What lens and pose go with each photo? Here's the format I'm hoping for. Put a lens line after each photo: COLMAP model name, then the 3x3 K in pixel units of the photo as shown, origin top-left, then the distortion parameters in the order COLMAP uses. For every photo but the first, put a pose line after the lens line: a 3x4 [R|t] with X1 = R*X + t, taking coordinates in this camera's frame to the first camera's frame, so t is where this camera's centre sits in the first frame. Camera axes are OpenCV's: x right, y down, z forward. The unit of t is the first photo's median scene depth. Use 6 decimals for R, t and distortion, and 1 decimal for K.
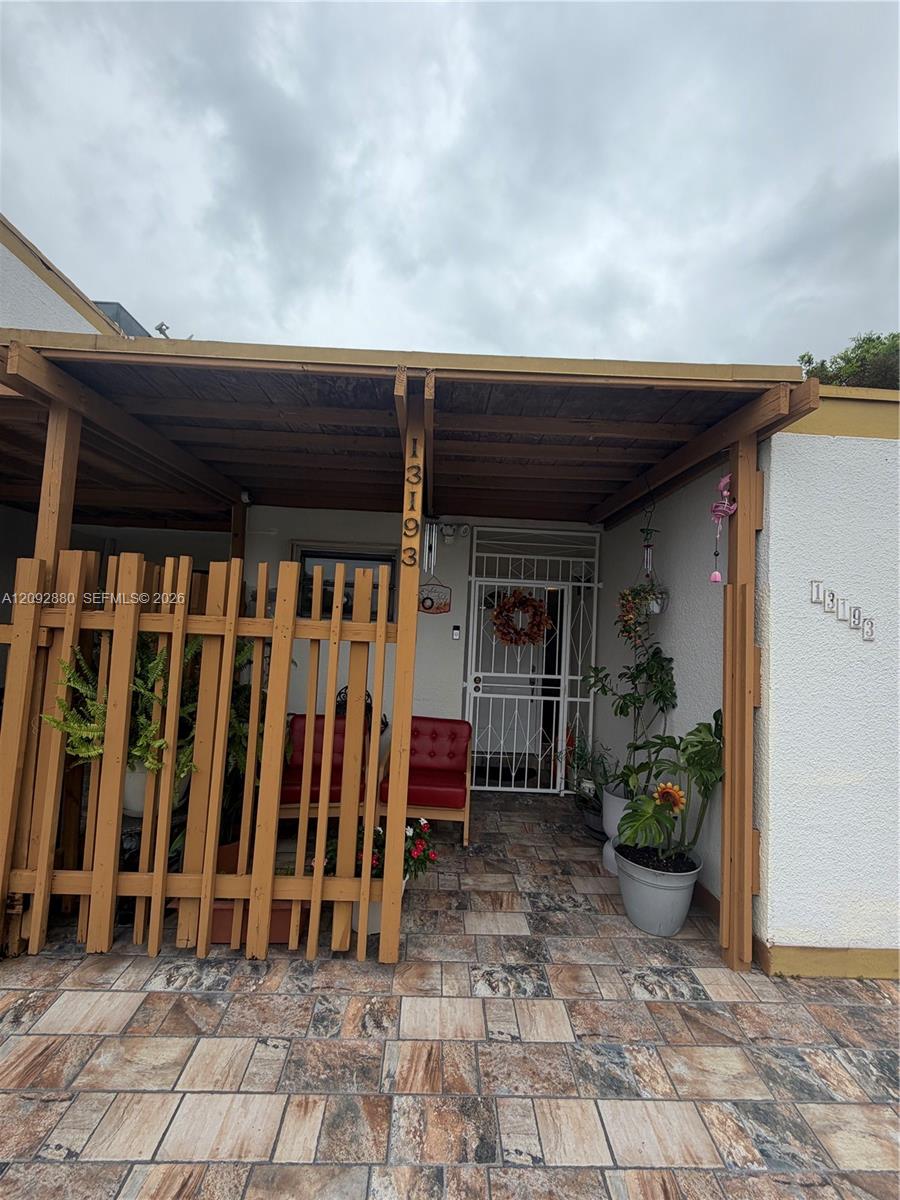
lens RADIAL K [[481.7, 0, 448.5], [0, 481.7, 597.8], [0, 0, 1]] dist [-0.003659, 0.000305]
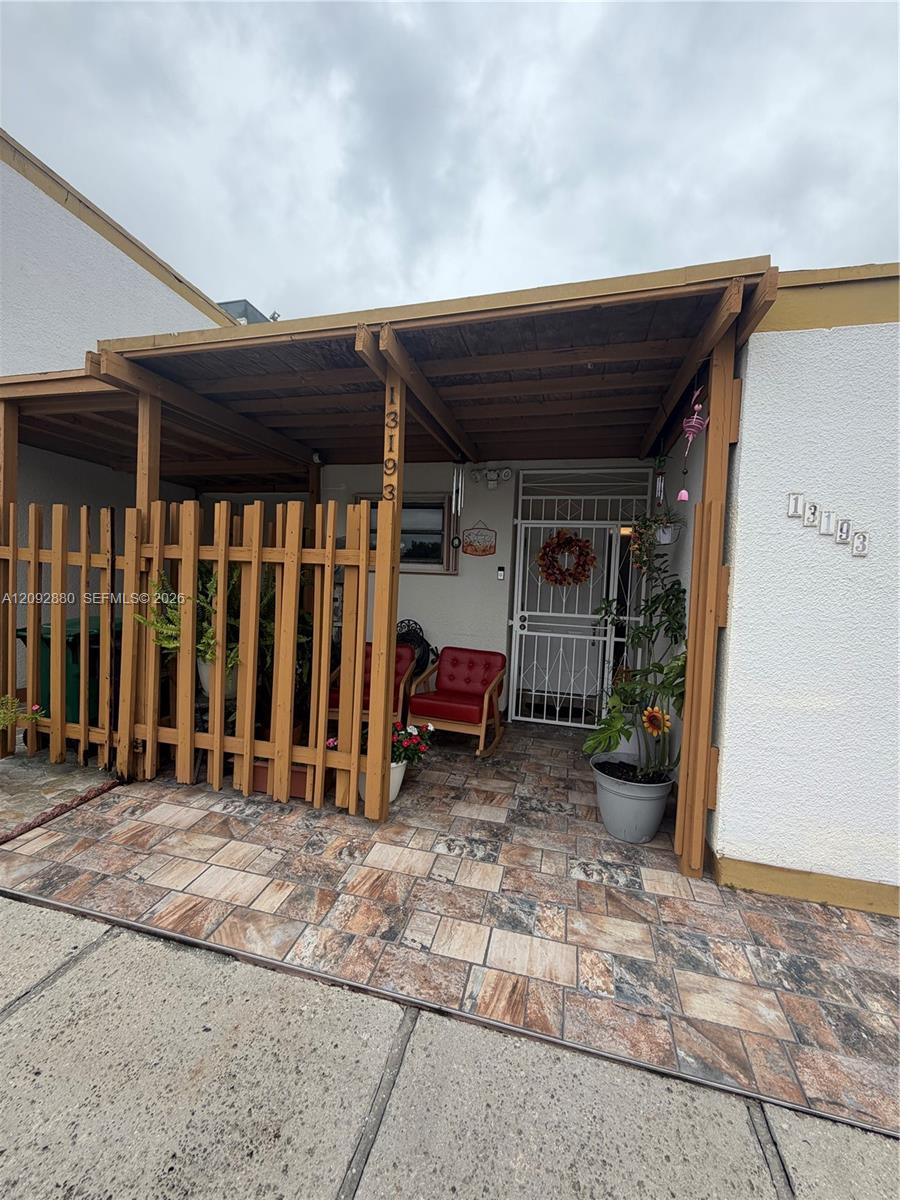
lens RADIAL K [[481.7, 0, 442.2], [0, 481.7, 599.1], [0, 0, 1]] dist [-0.003659, 0.000305]
pose [[0.958398, 0.004868, -0.285393, 0.391932], [0.019035, 0.996539, 0.080921, 0.083459], [0.284799, -0.082987, 0.954988, -0.100489]]
